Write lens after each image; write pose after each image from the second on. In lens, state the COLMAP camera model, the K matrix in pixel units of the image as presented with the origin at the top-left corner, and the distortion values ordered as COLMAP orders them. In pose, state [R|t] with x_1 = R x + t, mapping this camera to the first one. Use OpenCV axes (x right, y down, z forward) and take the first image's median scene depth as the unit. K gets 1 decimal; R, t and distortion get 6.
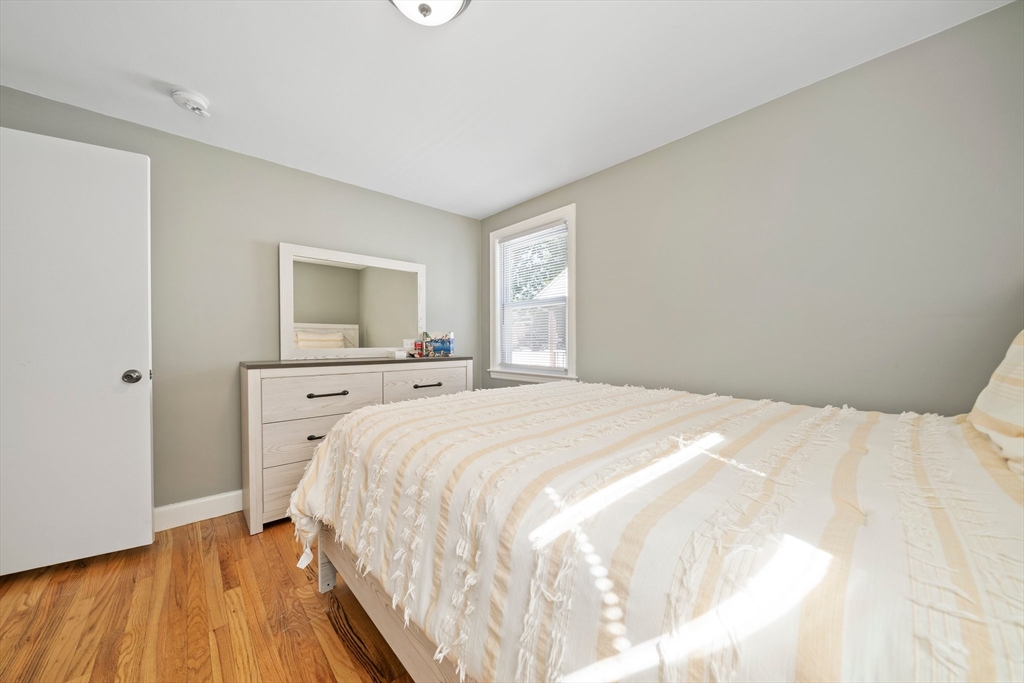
lens RADIAL K [[361.8, 0, 518.3], [0, 361.8, 347.9], [0, 0, 1]] dist [-0.010355, 0.000097]
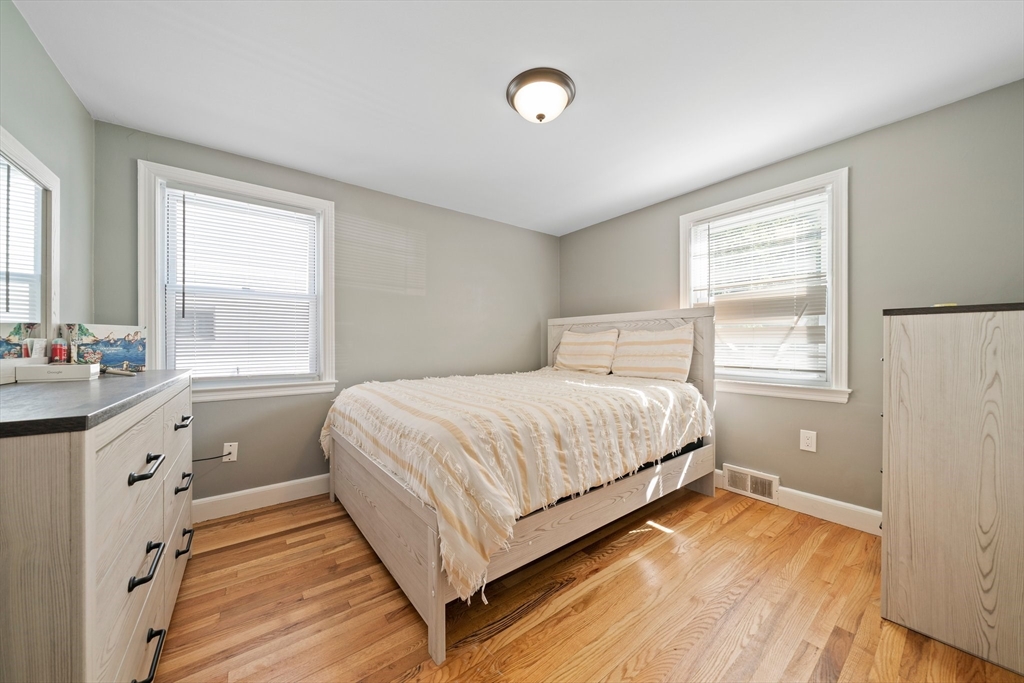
lens RADIAL K [[361.8, 0, 518.3], [0, 361.8, 347.9], [0, 0, 1]] dist [-0.010355, 0.000097]
pose [[0.074300, -0.003704, 0.997229, -0.686400], [0.018291, 0.999830, 0.002351, -0.002819], [-0.997068, 0.018065, 0.074355, 0.395010]]
